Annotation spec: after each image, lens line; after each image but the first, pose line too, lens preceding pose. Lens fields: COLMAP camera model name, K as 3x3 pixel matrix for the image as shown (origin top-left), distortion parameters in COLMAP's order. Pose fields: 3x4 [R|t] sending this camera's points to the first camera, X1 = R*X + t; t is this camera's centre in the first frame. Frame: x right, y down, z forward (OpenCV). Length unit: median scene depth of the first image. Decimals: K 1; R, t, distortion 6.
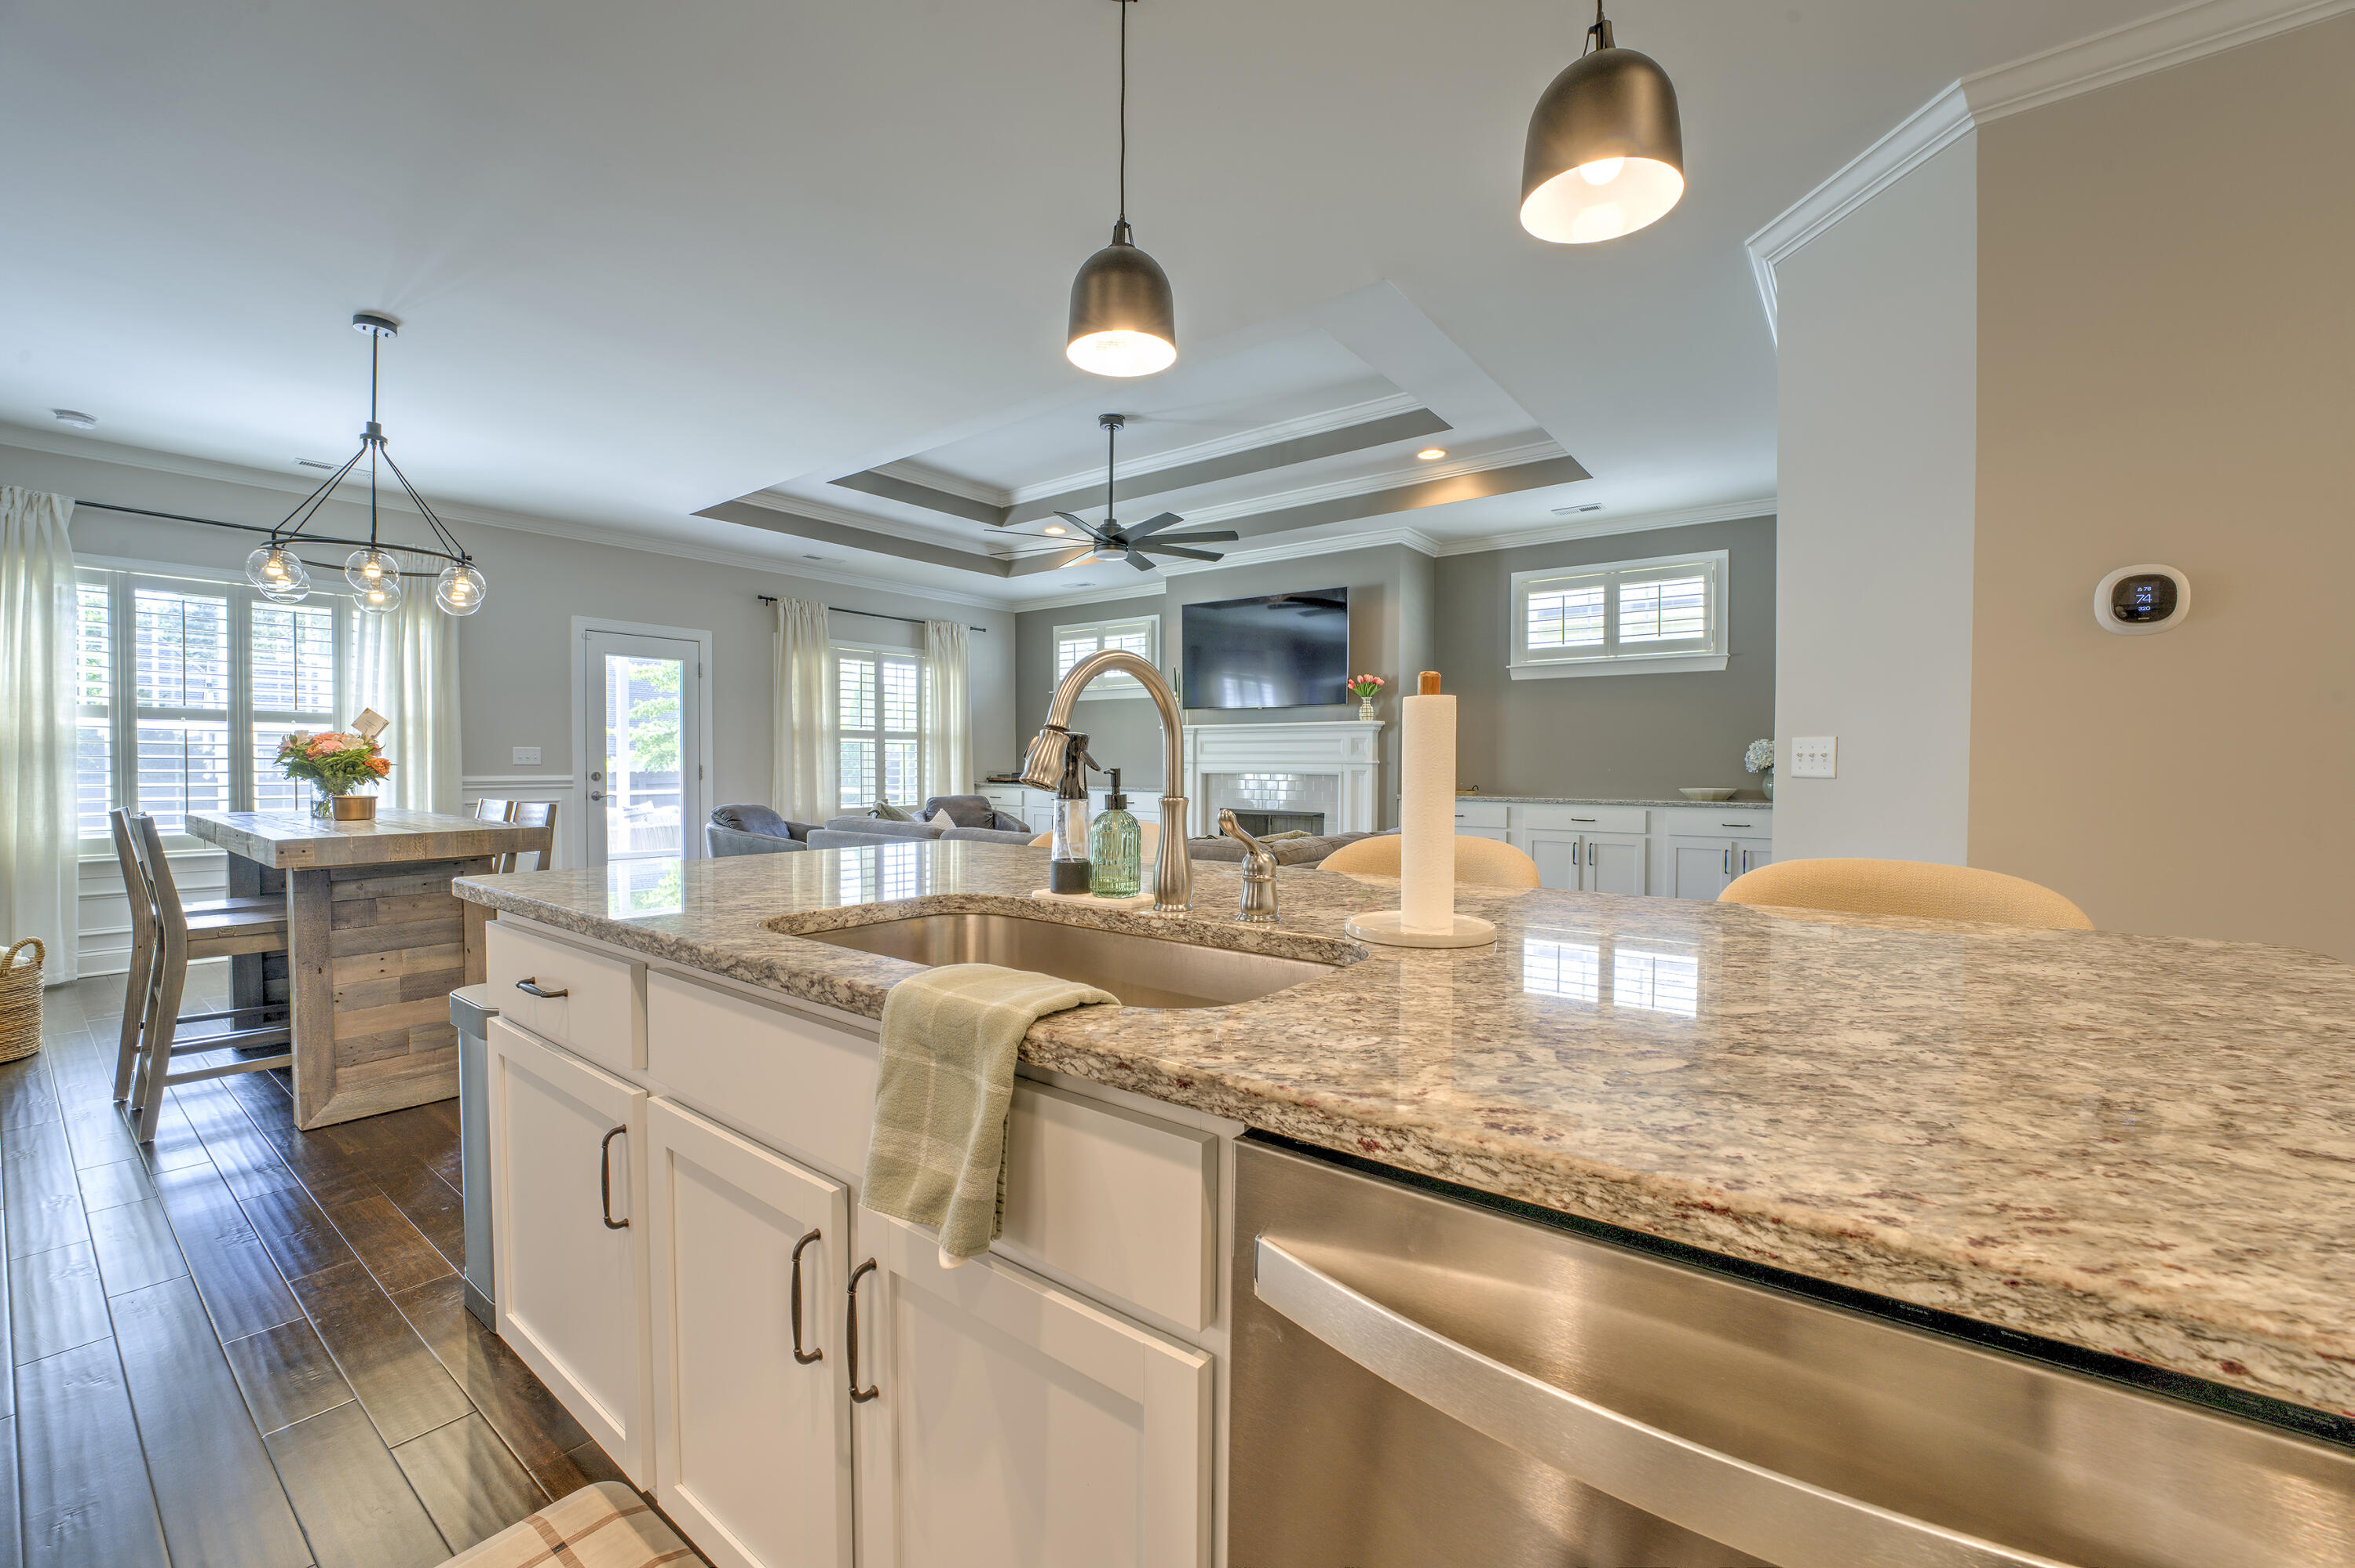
lens RADIAL K [[940.6, 0, 1174.2], [0, 940.6, 787.9], [0, 0, 1]] dist [-0.025445, 0.000160]
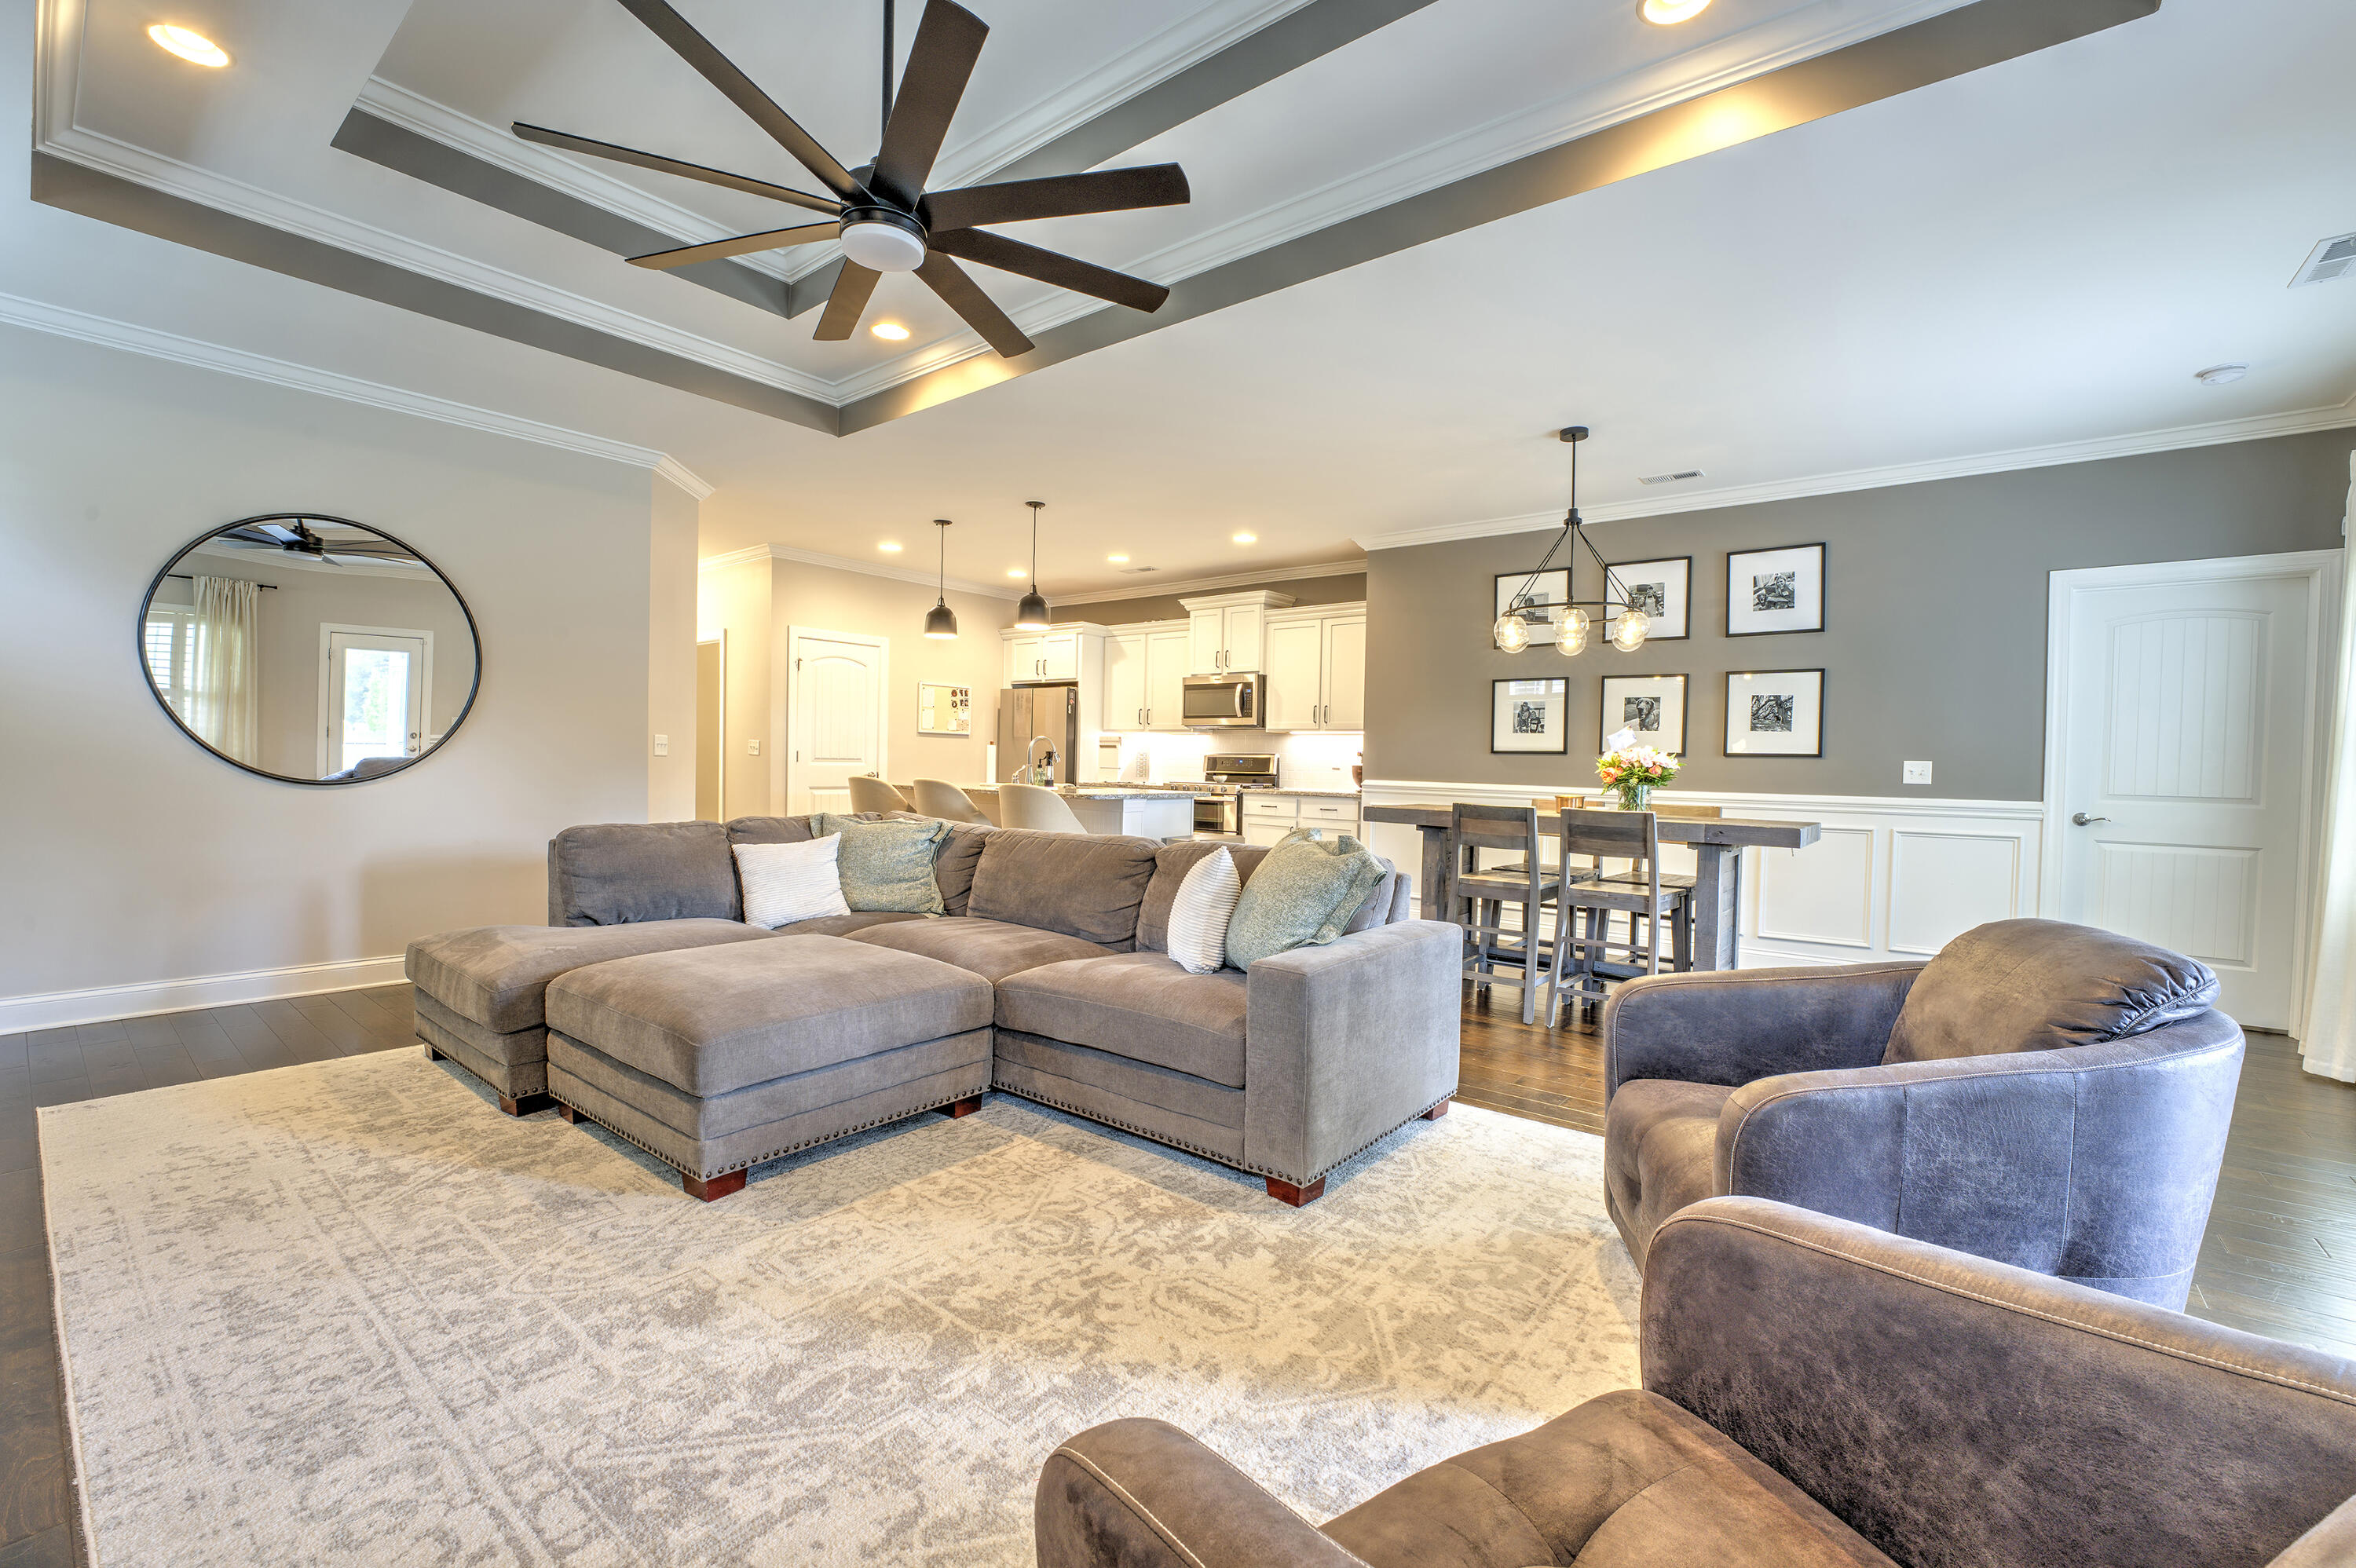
lens RADIAL K [[978.1, 0, 1174.7], [0, 978.1, 786.1], [0, 0, 1]] dist [-0.031945, 0.003414]
pose [[-0.999269, -0.026968, 0.027082, -0.181955], [-0.025523, 0.998301, 0.052377, -0.032545], [-0.028448, 0.051648, -0.998260, 1.240692]]
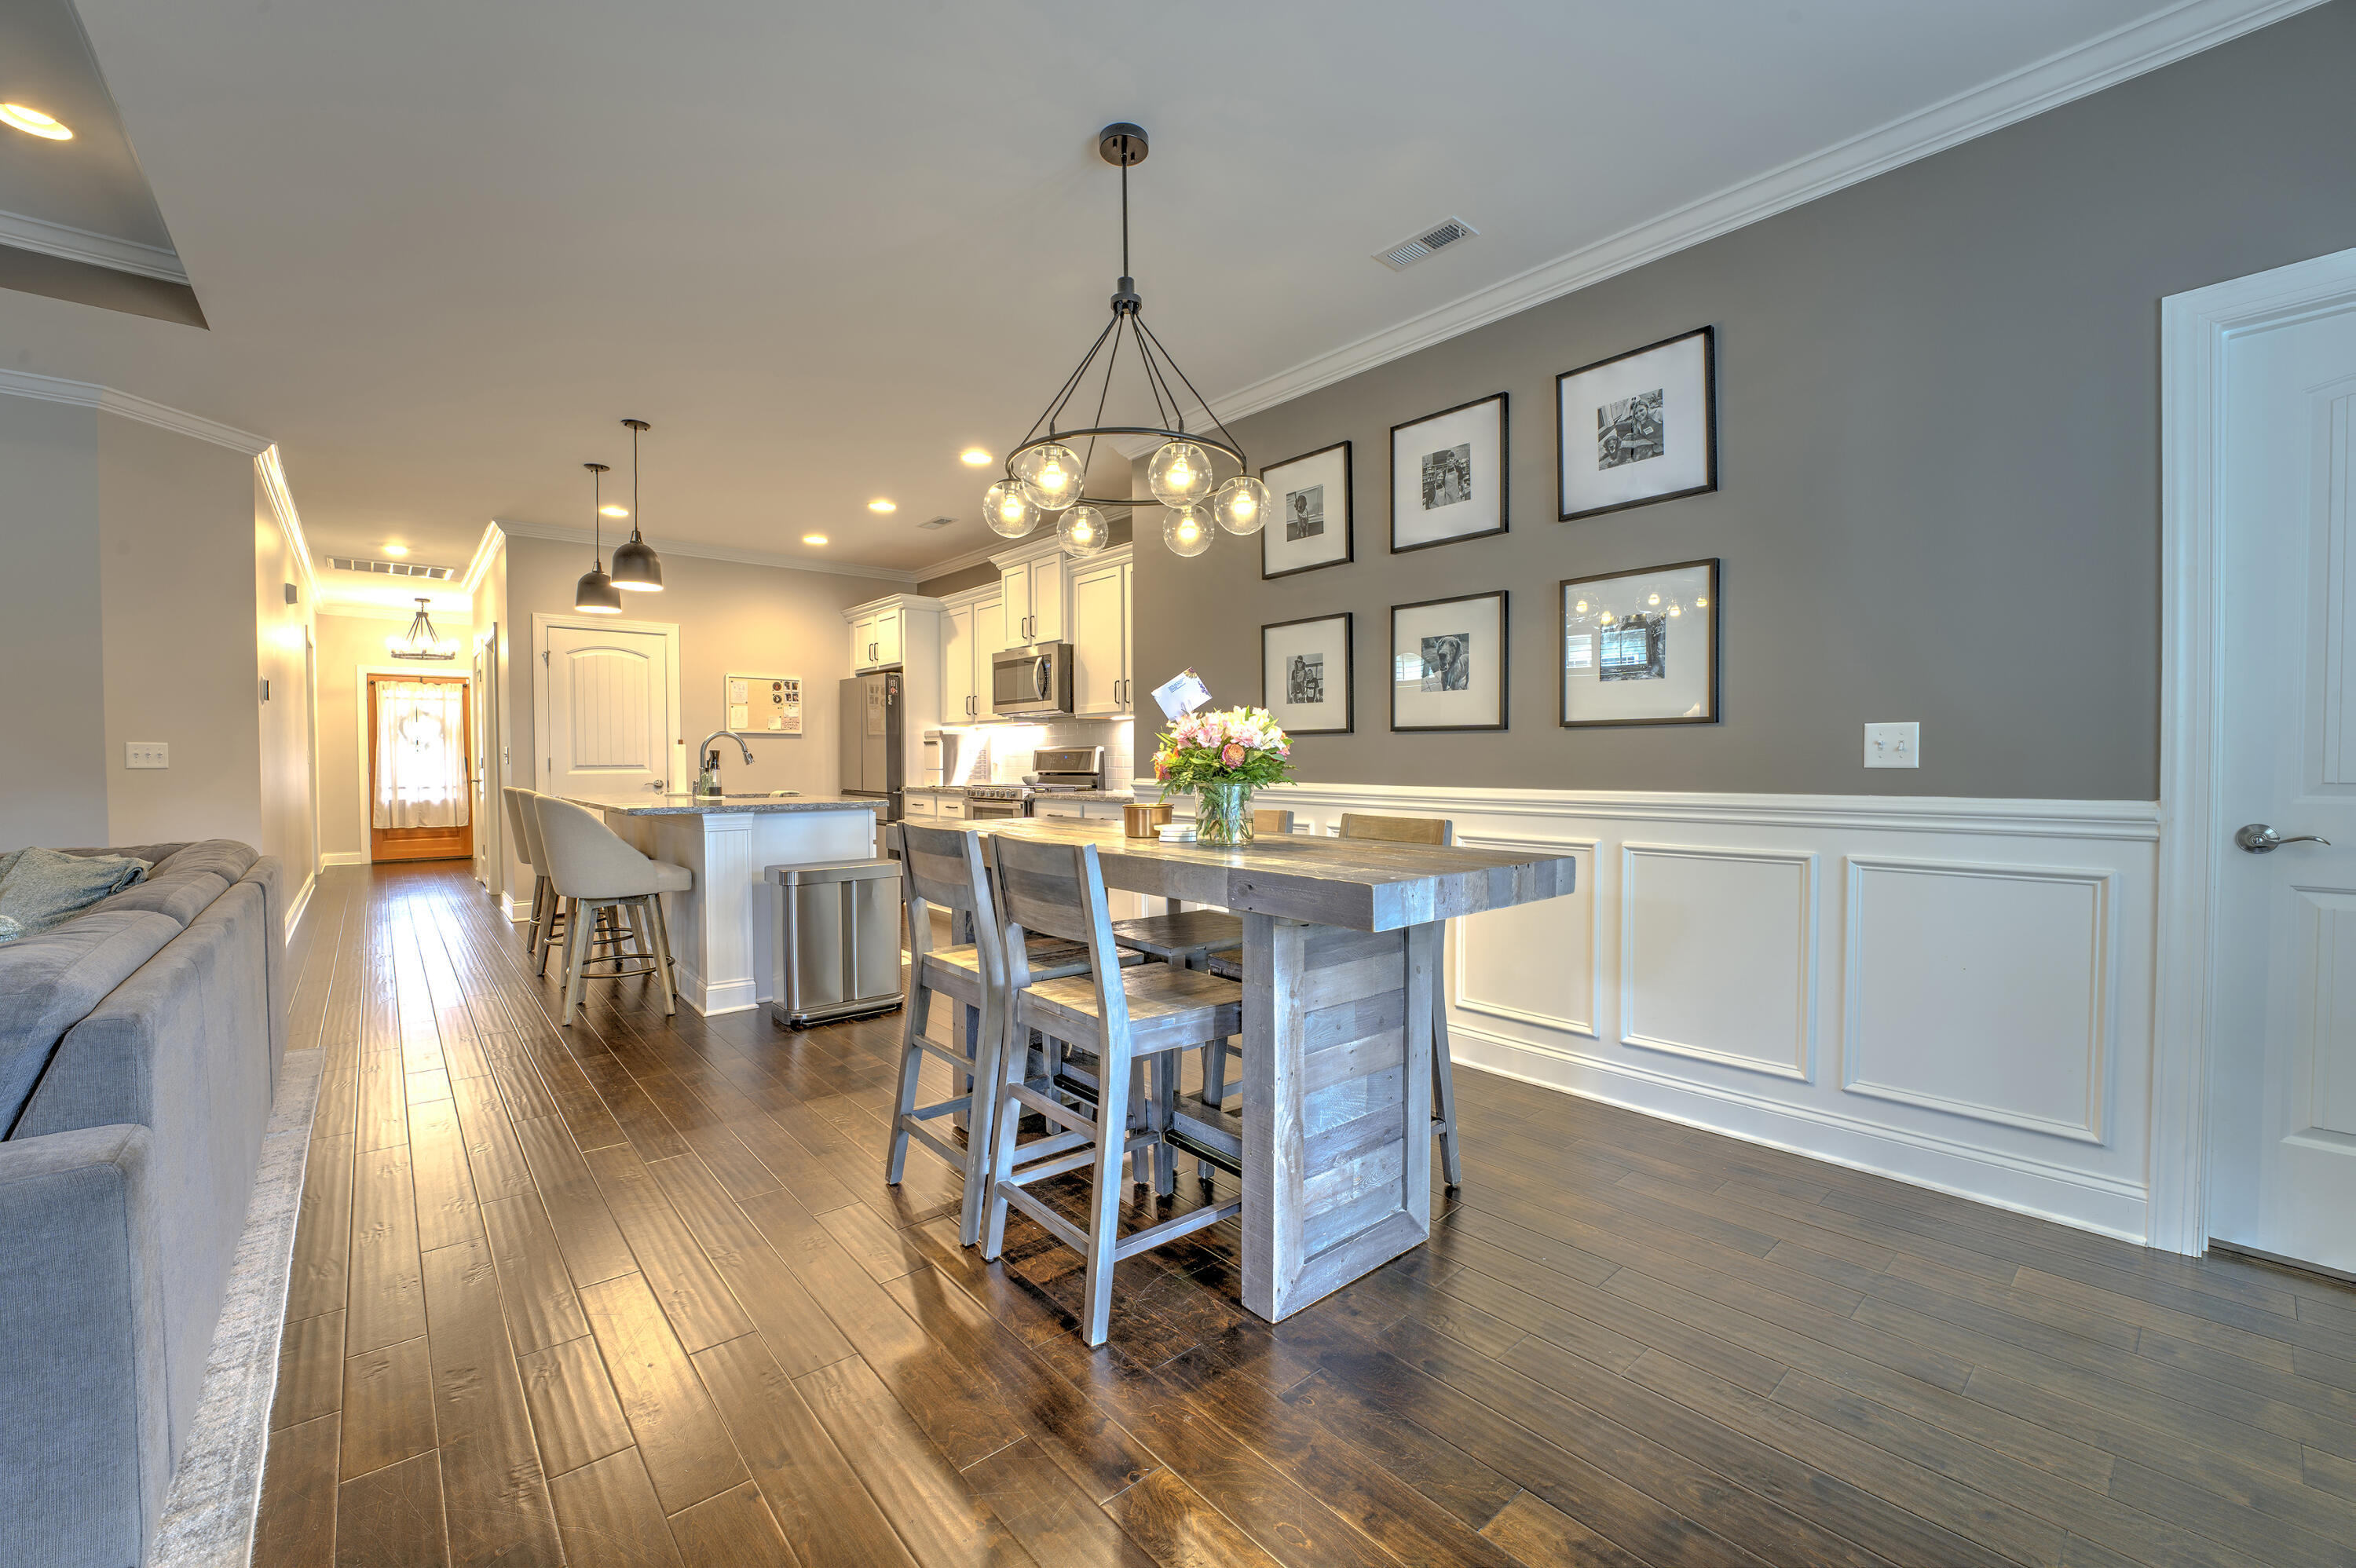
lens RADIAL K [[949.1, 0, 1175.6], [0, 949.1, 781.4], [0, 0, 1]] dist [-0.028742, 0.002977]
pose [[-0.977708, -0.008447, 0.209798, -0.548941], [0.001732, 0.998832, 0.048289, -0.022330], [-0.209961, 0.047576, -0.976551, 0.888198]]
